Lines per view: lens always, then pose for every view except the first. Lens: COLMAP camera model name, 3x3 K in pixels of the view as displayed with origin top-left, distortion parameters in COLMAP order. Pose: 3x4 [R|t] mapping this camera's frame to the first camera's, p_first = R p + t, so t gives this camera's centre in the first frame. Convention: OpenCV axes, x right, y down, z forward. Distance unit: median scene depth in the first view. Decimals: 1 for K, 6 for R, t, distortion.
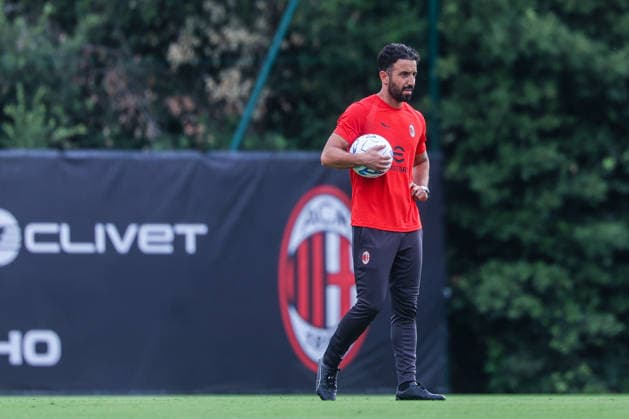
lens RADIAL K [[4419.9, 0, 314.5], [0, 4419.9, 209.5], [0, 0, 1]] dist [-0.512984, 5.064397]
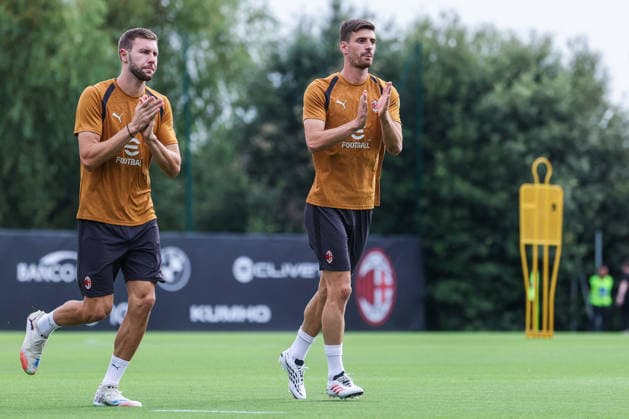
lens RADIAL K [[4508.5, 0, 314.5], [0, 4508.5, 209.5], [0, 0, 1]] dist [-0.494256, 7.063722]
pose [[0.998125, 0.003549, 0.061109, -0.188195], [-0.003894, 0.999977, 0.005535, -0.042049], [-0.061088, -0.005762, 0.998116, -1.543961]]
